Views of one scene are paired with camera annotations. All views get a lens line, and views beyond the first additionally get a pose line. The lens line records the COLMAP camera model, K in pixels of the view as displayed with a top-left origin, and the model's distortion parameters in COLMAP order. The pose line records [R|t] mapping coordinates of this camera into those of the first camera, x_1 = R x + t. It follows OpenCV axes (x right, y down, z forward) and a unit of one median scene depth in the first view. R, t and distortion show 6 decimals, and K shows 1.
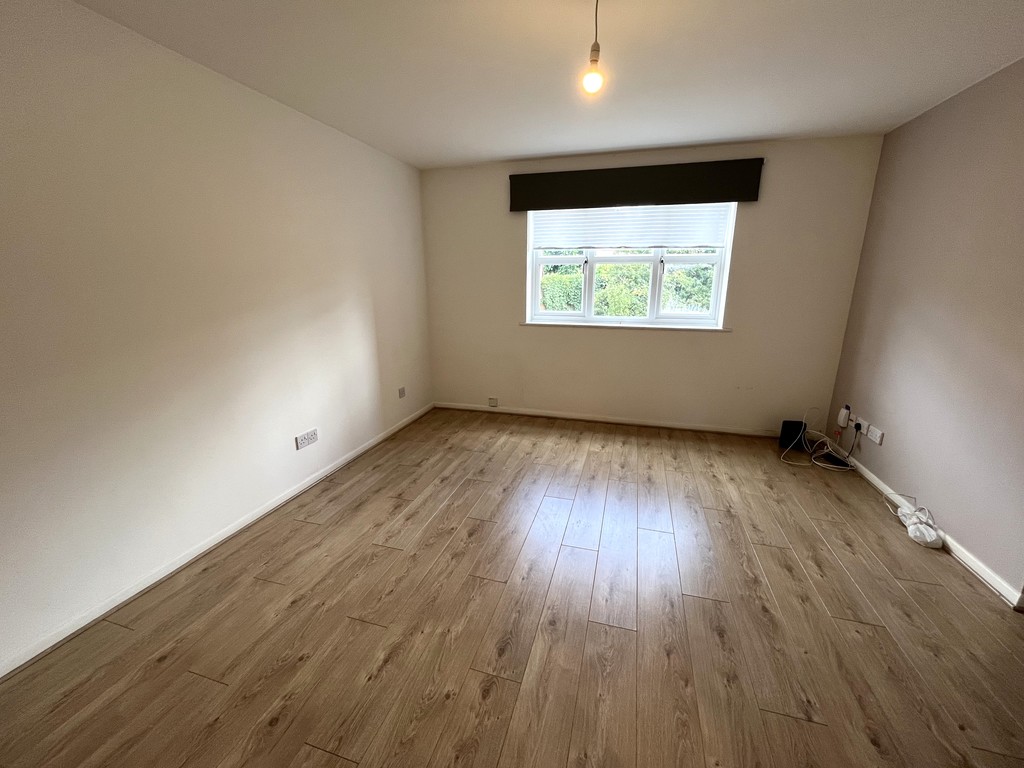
lens RADIAL K [[413.7, 0, 511.0], [0, 413.7, 383.5], [0, 0, 1]] dist [-0.002105, -0.000285]
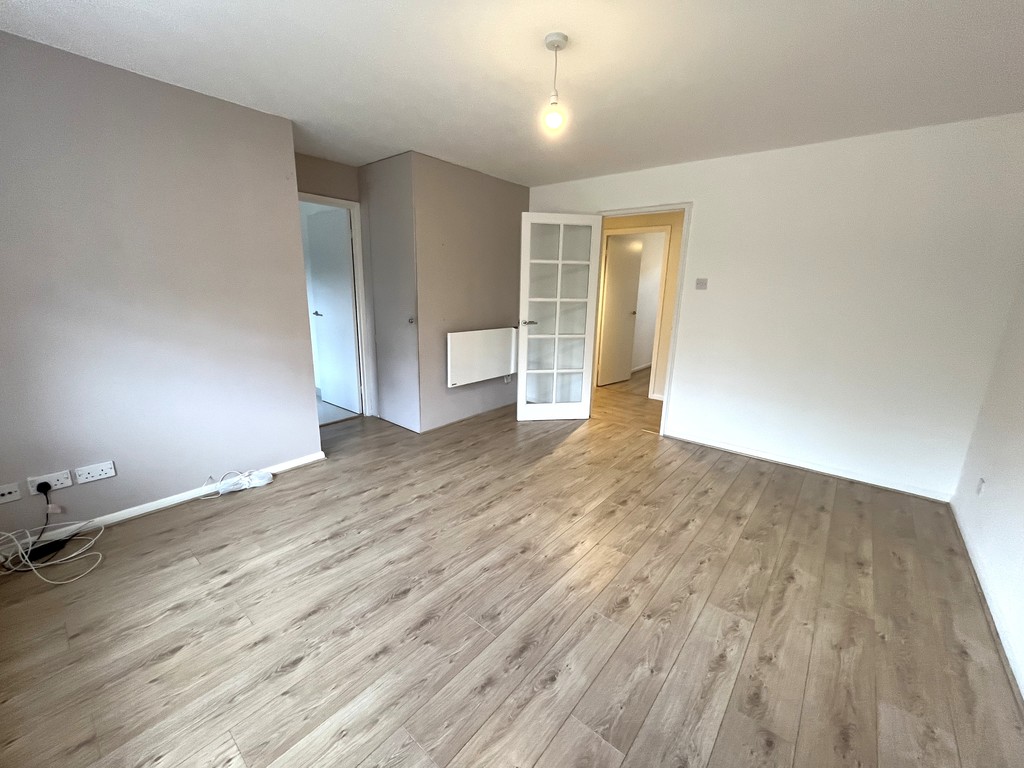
lens RADIAL K [[413.7, 0, 511.0], [0, 413.7, 383.5], [0, 0, 1]] dist [-0.002105, -0.000285]
pose [[-0.916545, -0.113994, 0.383340, -0.113428], [0.076385, 0.890975, 0.447581, -0.289988], [-0.392568, 0.439510, -0.807912, 1.142107]]
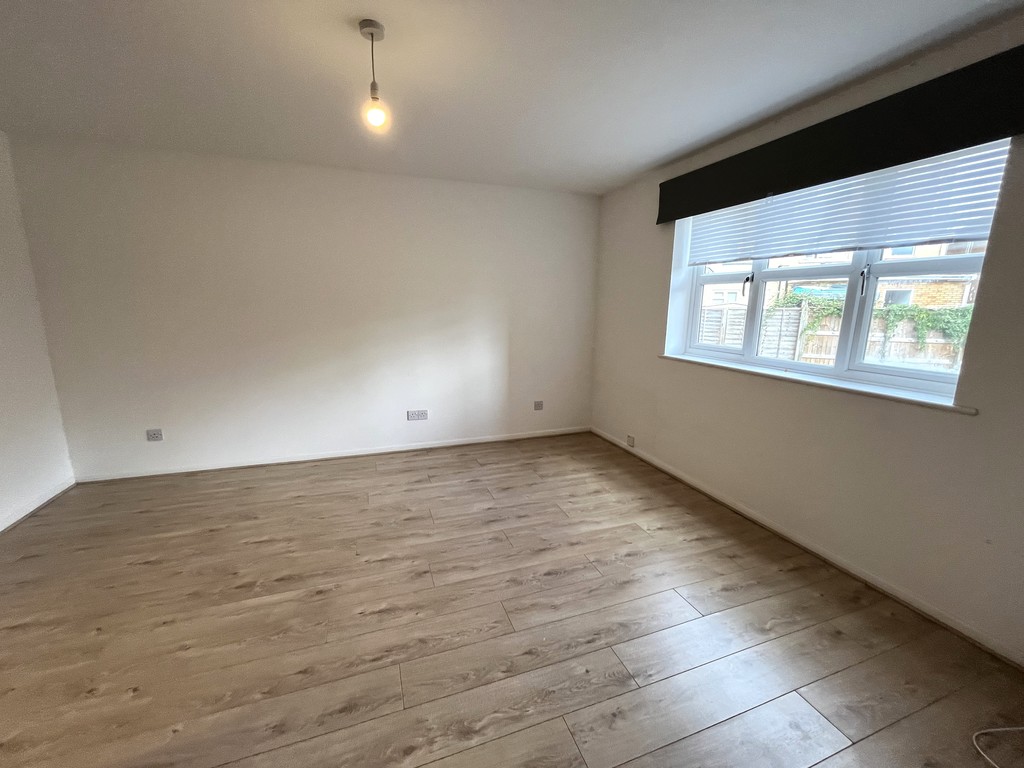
lens RADIAL K [[413.7, 0, 511.0], [0, 413.7, 383.5], [0, 0, 1]] dist [-0.002105, -0.000285]
pose [[0.590214, 0.161114, -0.791006, 0.670862], [-0.209682, 0.976845, 0.042511, -0.080581], [0.779539, 0.140769, 0.610330, 0.346366]]
